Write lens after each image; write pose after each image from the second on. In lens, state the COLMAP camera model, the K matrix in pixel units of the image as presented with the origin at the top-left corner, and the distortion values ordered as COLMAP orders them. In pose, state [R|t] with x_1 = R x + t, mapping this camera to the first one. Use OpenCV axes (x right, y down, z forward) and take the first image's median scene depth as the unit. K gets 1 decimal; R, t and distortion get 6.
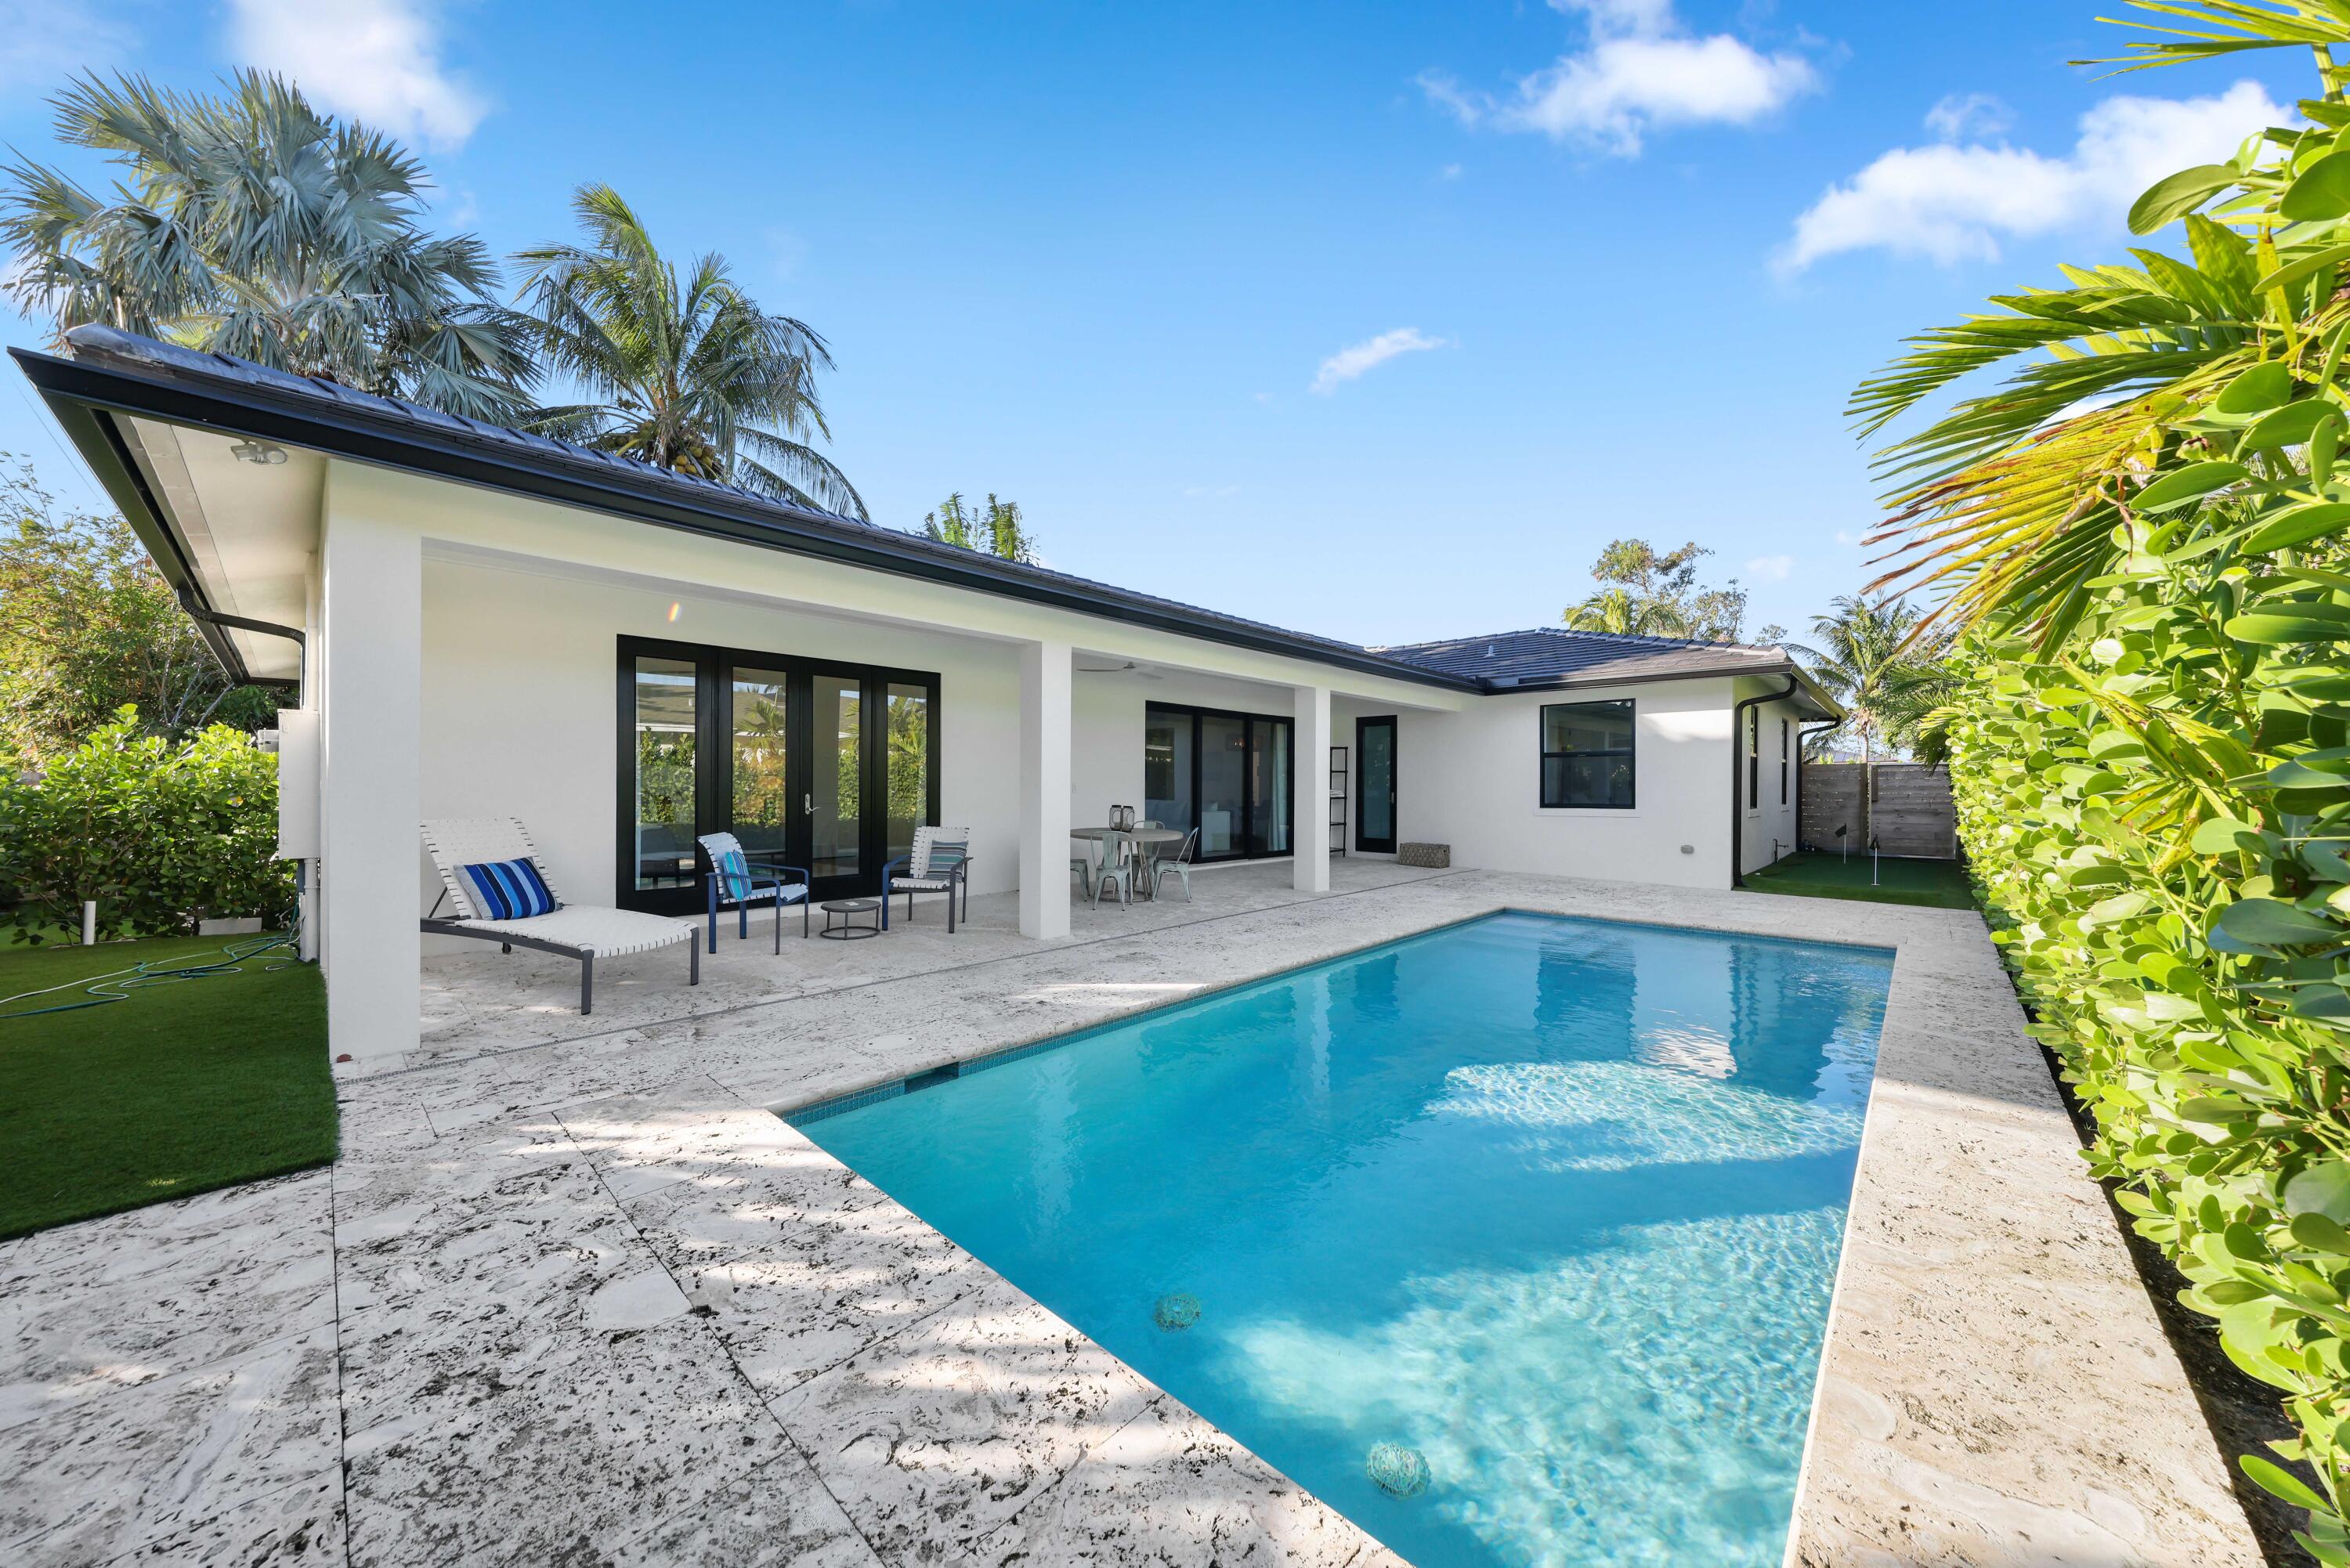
lens RADIAL K [[807.2, 0, 1176.8], [0, 807.2, 775.5], [0, 0, 1]] dist [0.002289, 0.000359]
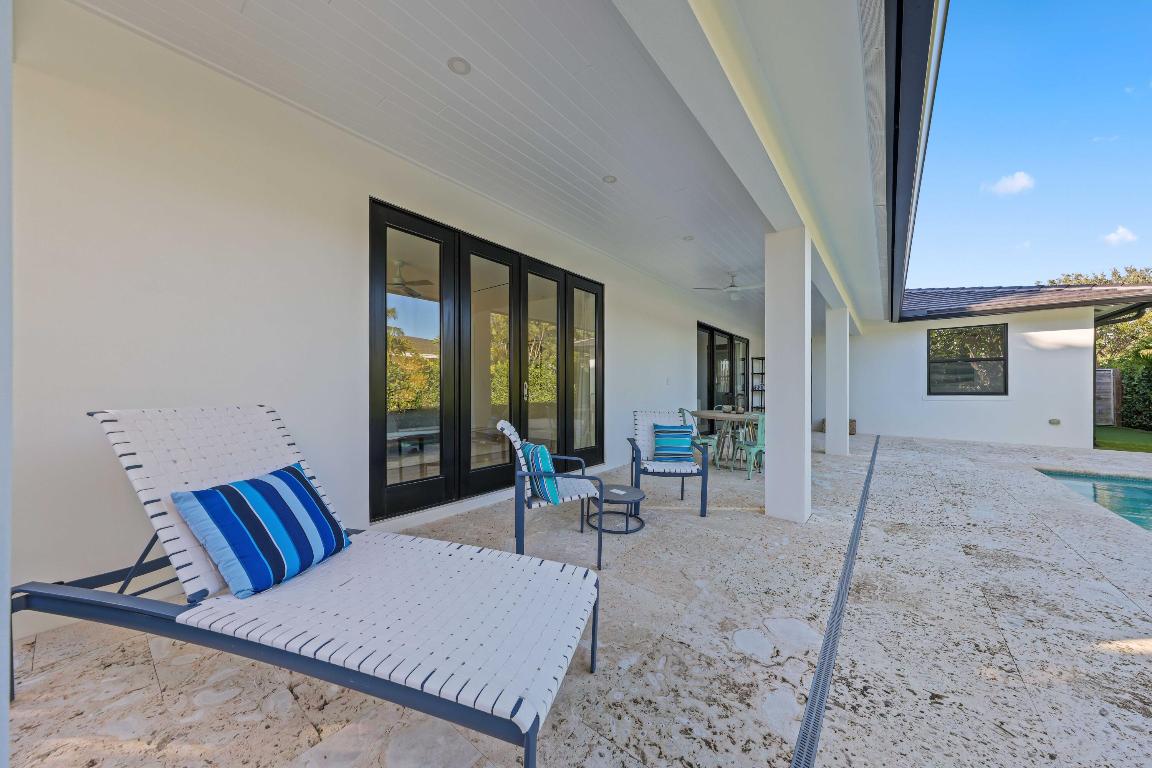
lens RADIAL K [[395.8, 0, 585.3], [0, 395.8, 390.1], [0, 0, 1]] dist [0.002289, 0.000359]
pose [[0.995472, -0.004967, 0.094920, -0.612685], [0.003596, 0.999887, 0.014609, 0.037058], [-0.094982, -0.014202, 0.995378, 0.676365]]
